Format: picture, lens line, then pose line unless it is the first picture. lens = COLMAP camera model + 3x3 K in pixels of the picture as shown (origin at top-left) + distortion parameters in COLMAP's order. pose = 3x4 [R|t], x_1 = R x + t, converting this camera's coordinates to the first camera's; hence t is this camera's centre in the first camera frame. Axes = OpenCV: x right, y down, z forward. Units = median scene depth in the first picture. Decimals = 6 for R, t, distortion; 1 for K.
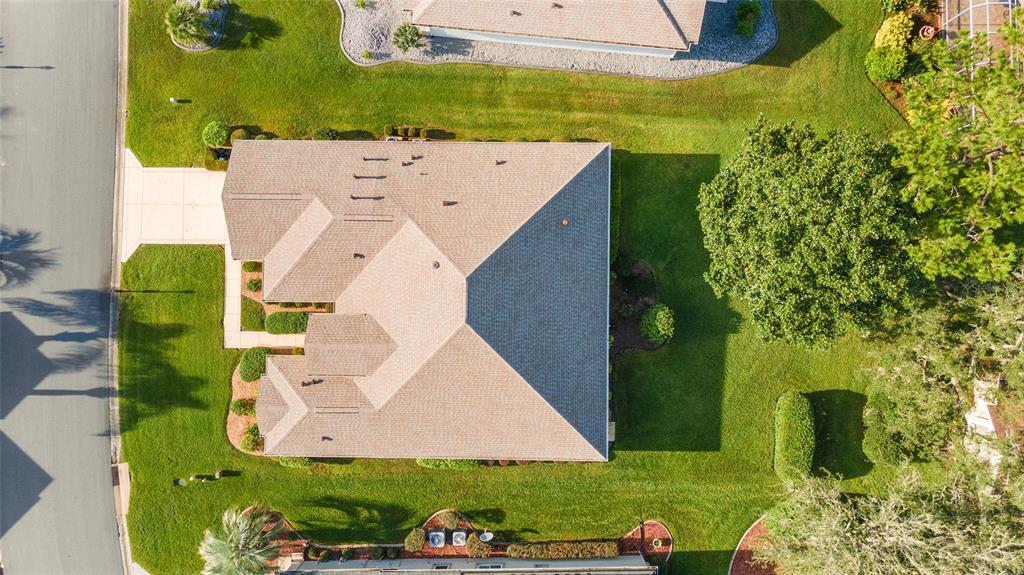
lens RADIAL K [[751.3, 0, 505.3], [0, 751.3, 282.1], [0, 0, 1]] dist [0.006111, 0.079495]
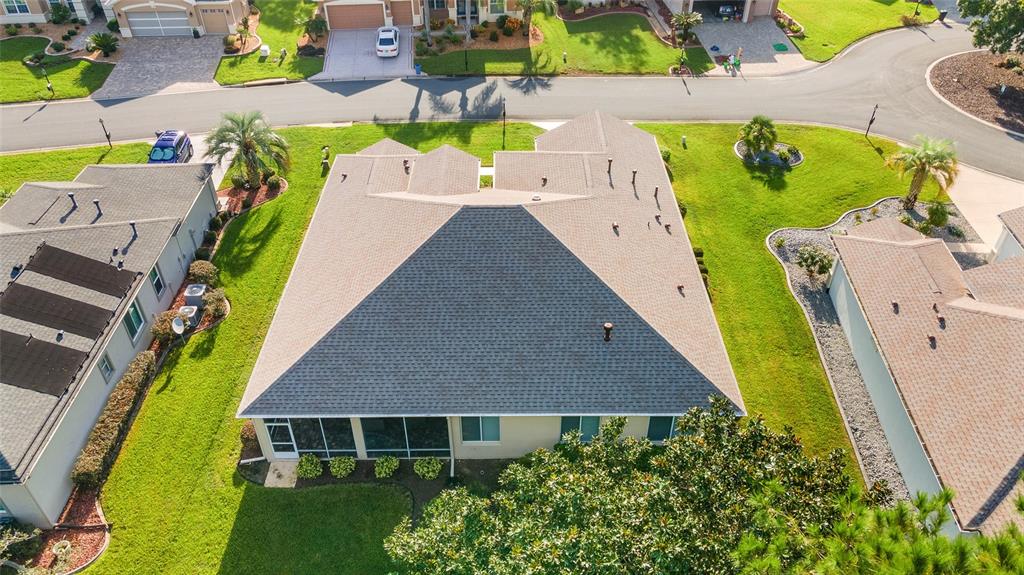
lens RADIAL K [[751.3, 0, 505.3], [0, 751.3, 282.1], [0, 0, 1]] dist [0.006111, 0.079495]
pose [[0.008876, 0.633114, -0.774008, 0.514774], [-0.999638, 0.025285, 0.009219, 0.004852], [0.025408, 0.773646, 0.633109, 0.487061]]
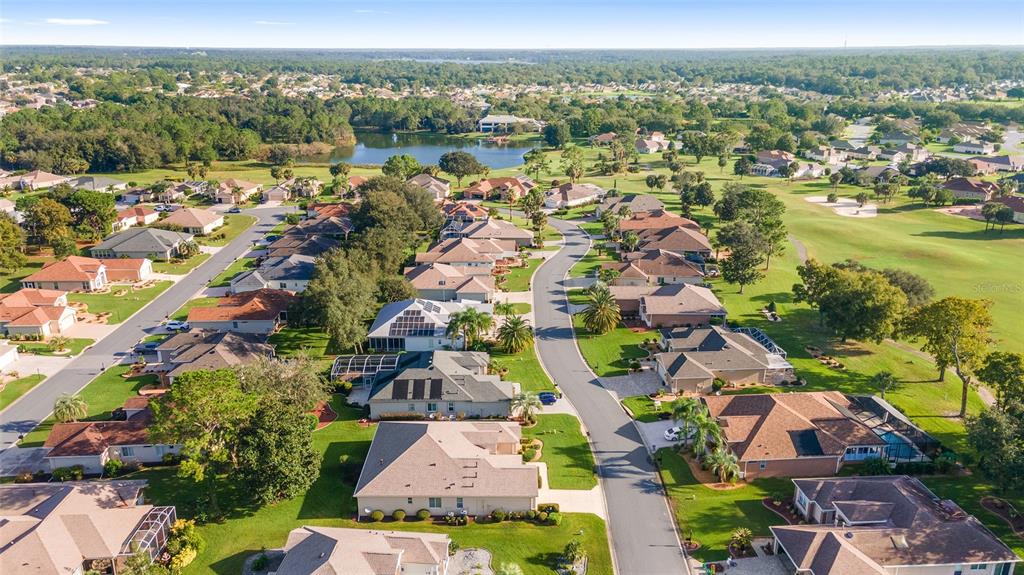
lens RADIAL K [[751.3, 0, 505.3], [0, 751.3, 282.1], [0, 0, 1]] dist [0.006111, 0.079495]
pose [[-0.999677, 0.024038, 0.008274, -0.287851], [0.001045, -0.286319, 0.958134, -1.860996], [0.025400, 0.957833, 0.286201, -0.124608]]
